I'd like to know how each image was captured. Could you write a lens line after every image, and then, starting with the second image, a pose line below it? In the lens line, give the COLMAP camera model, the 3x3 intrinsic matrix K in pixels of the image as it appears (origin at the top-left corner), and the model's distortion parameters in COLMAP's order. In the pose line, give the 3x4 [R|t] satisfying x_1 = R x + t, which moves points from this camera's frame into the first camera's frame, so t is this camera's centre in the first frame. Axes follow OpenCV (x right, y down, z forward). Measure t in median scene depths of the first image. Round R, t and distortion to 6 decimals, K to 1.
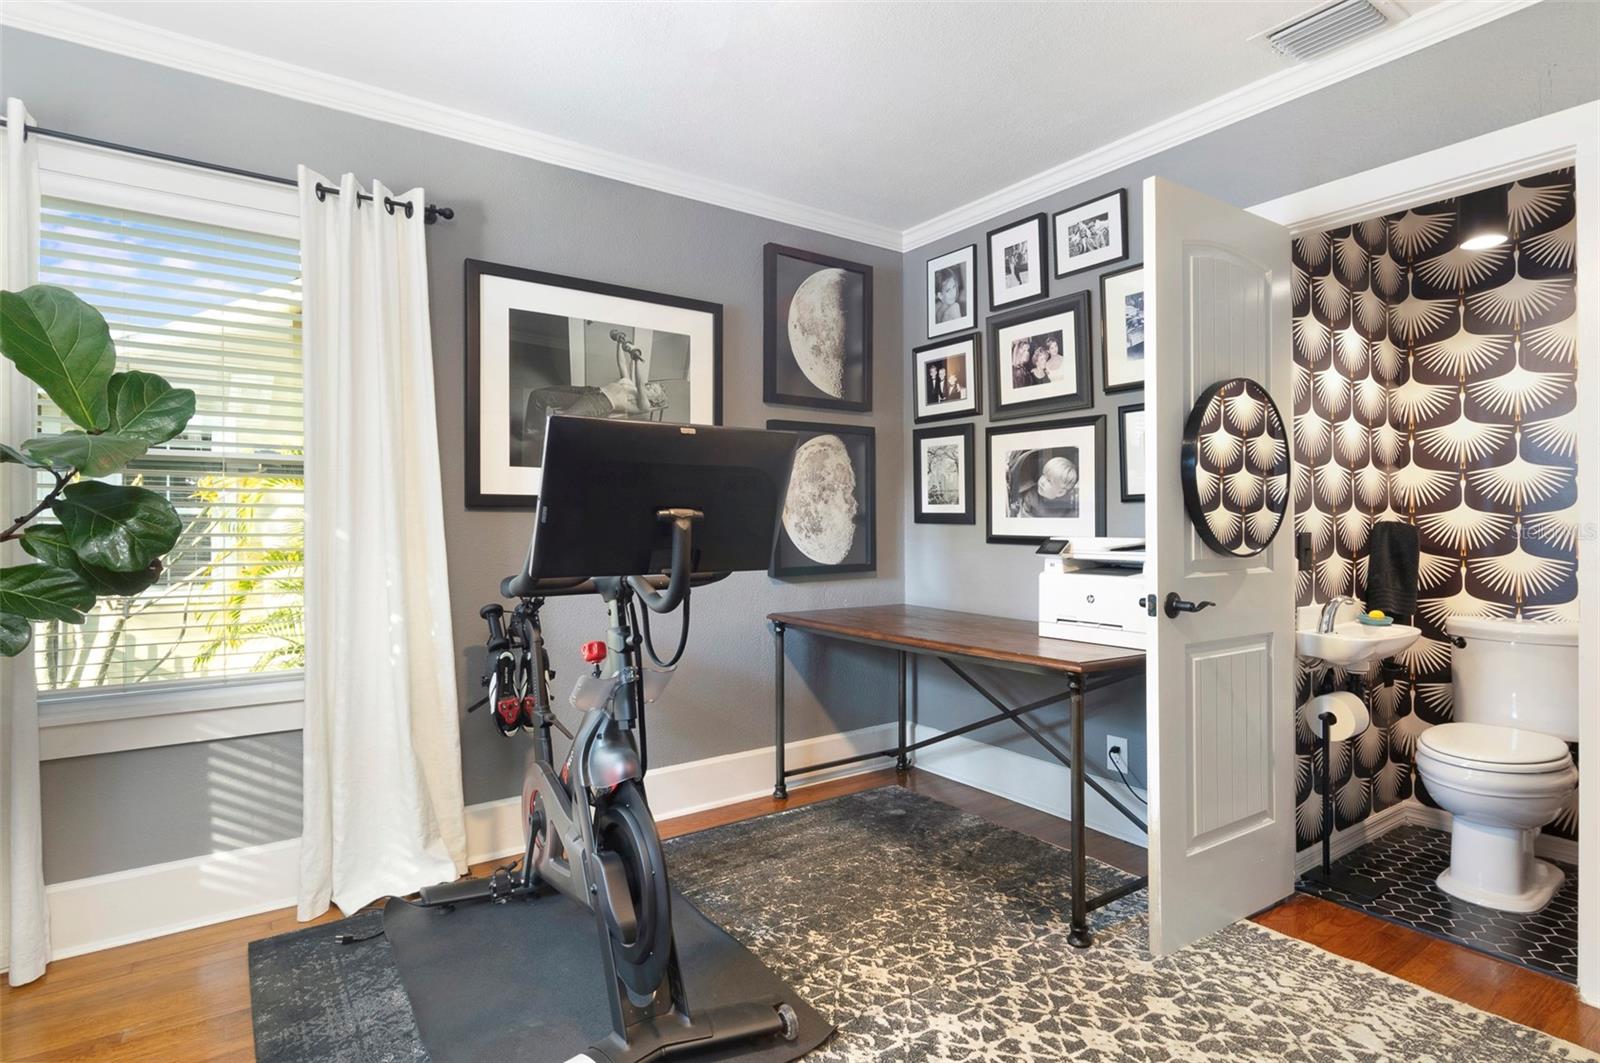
lens RADIAL K [[819.2, 0, 799.2], [0, 819.2, 538.9], [0, 0, 1]] dist [0.000601, 0.000230]
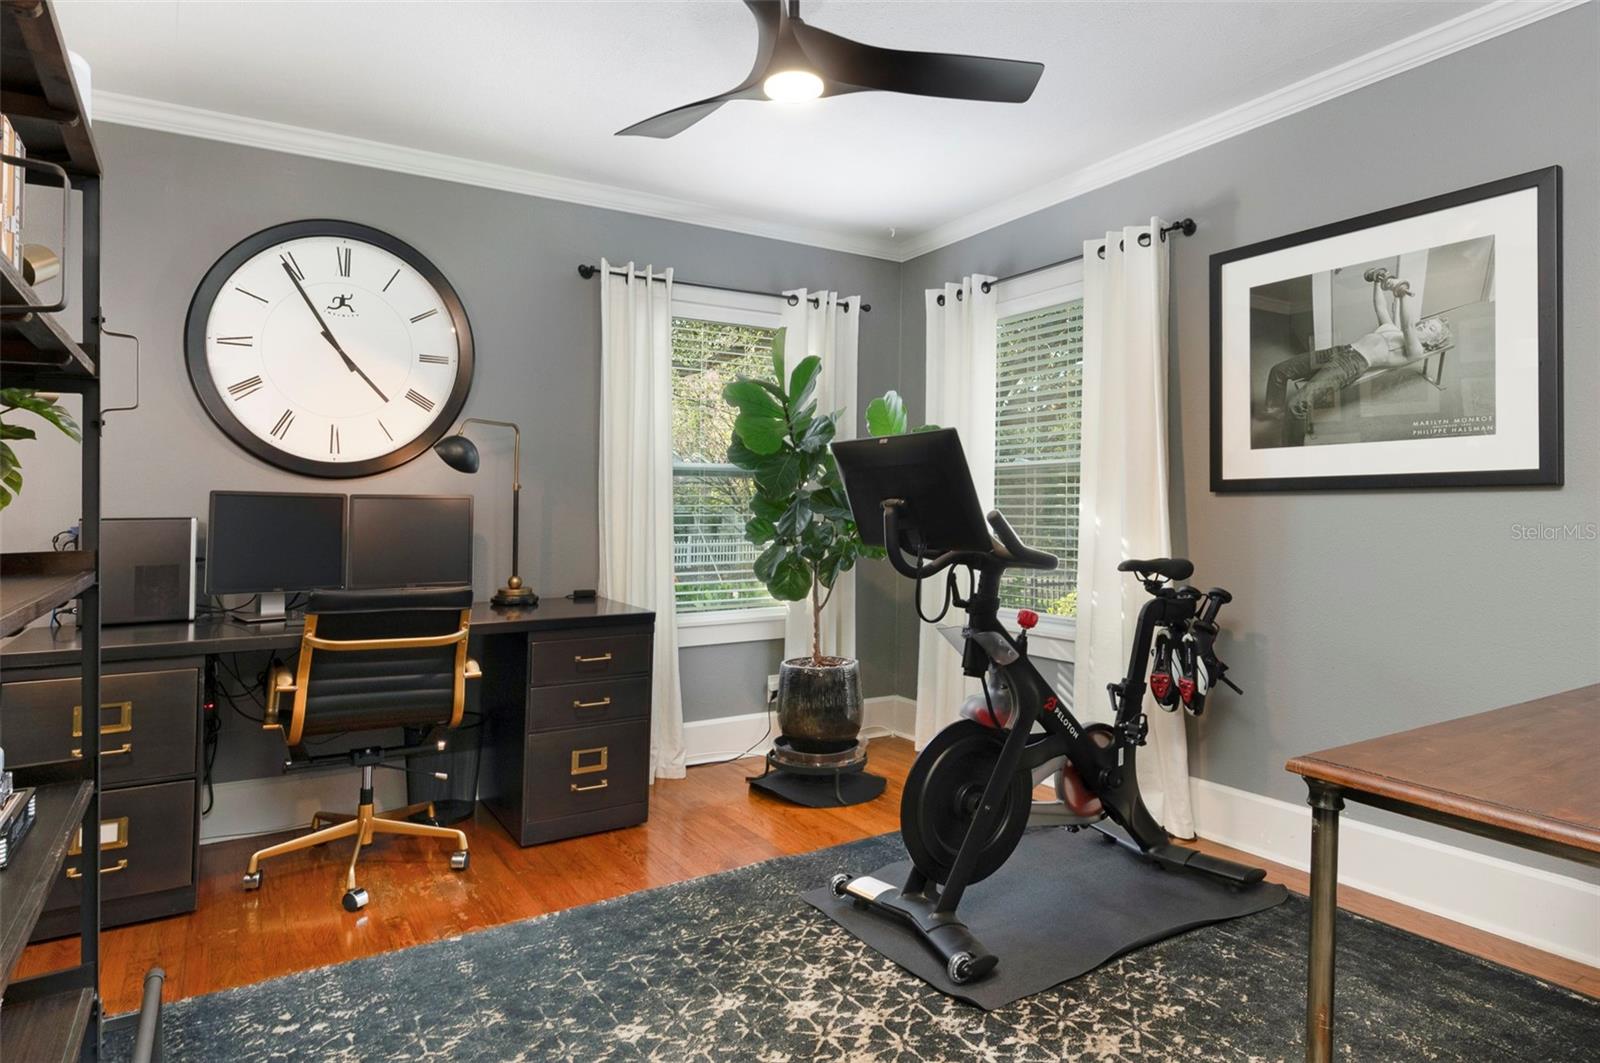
lens RADIAL K [[911.9, 0, 787.2], [0, 911.9, 495.2], [0, 0, 1]] dist [-0.002641, -0.001338]
pose [[-0.066741, -0.016364, -0.997636, 0.772505], [-0.014181, 0.999780, -0.015451, -0.010372], [0.997670, 0.013116, -0.066959, 0.533847]]
